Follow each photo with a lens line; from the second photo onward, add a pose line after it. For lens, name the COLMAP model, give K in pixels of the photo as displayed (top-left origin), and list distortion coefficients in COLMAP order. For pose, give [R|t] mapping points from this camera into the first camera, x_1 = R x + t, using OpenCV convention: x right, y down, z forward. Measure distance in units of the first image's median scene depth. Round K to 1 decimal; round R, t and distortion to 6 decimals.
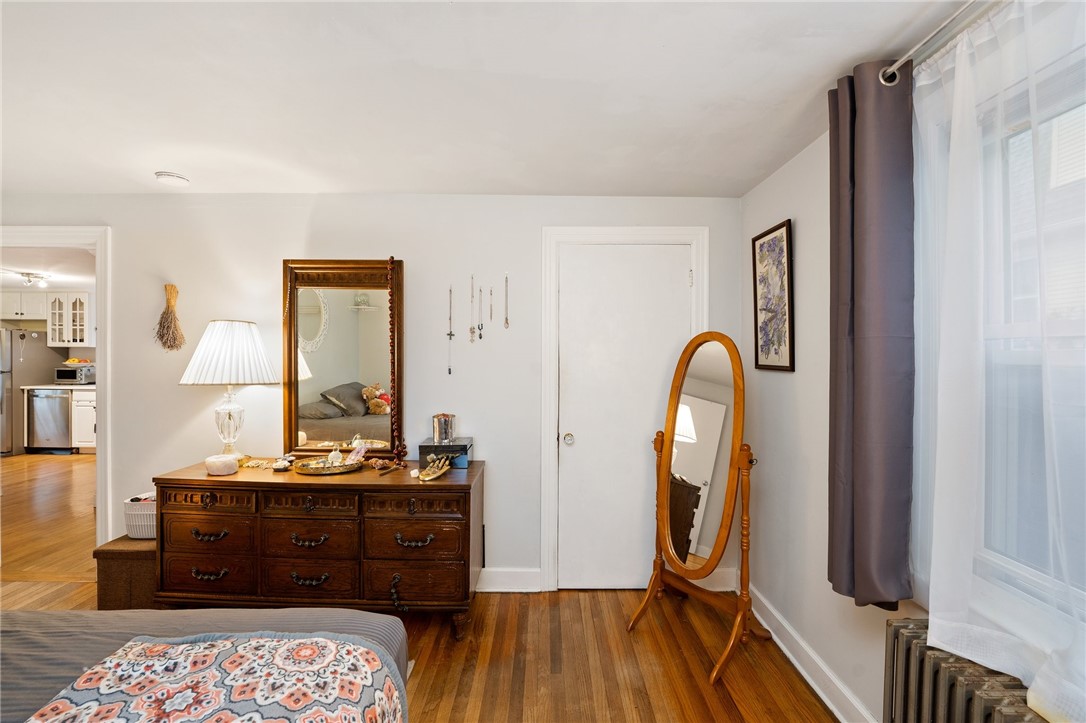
lens RADIAL K [[458.0, 0, 544.7], [0, 458.0, 359.3], [0, 0, 1]] dist [-0.021656, 0.002735]
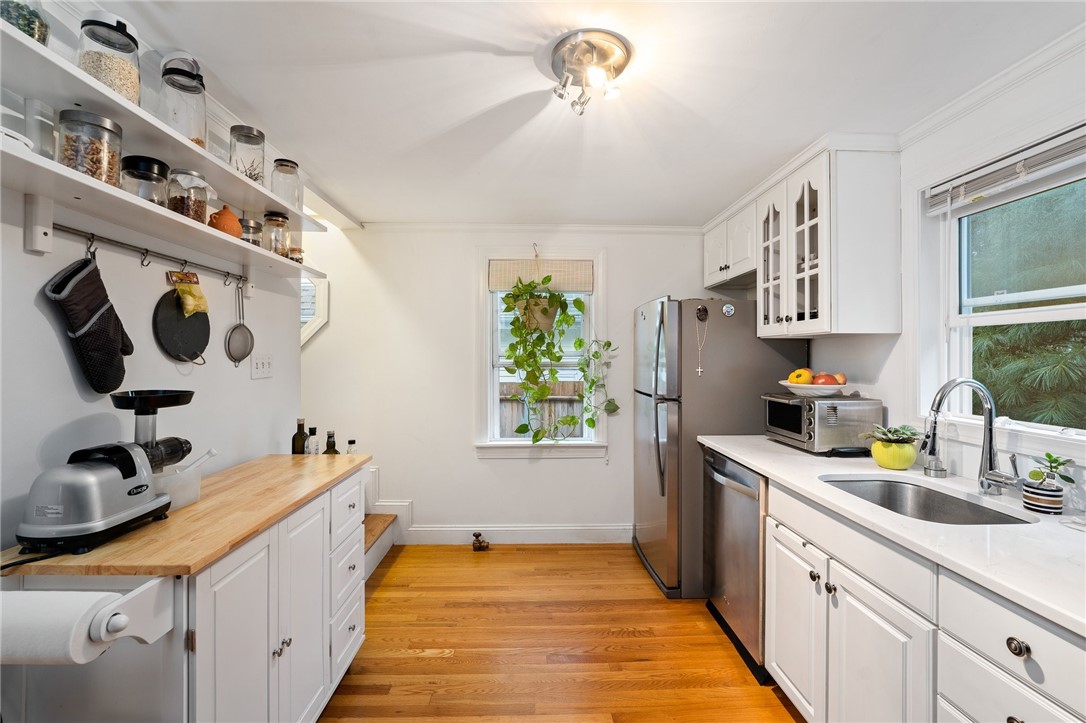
lens RADIAL K [[458.0, 0, 541.5], [0, 458.0, 352.4], [0, 0, 1]] dist [-0.021656, 0.002735]
pose [[0.046332, -0.007756, -0.998896, -0.723588], [-0.007254, 0.999941, -0.008101, -0.010860], [0.998900, 0.007621, 0.046273, 0.794957]]
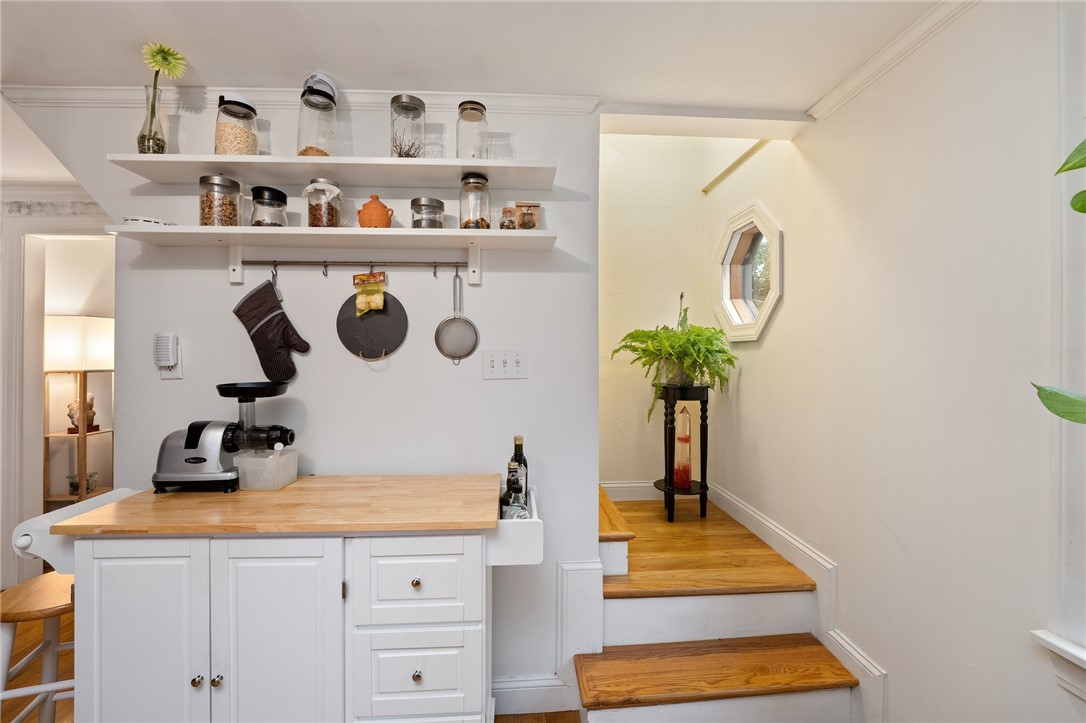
lens RADIAL K [[458.0, 0, 541.3], [0, 458.0, 347.0], [0, 0, 1]] dist [-0.021656, 0.002735]
pose [[-0.996475, 0.002583, -0.083850, -1.055960], [0.002688, 0.999996, -0.001147, -0.012234], [0.083846, -0.001368, -0.996478, 0.881244]]
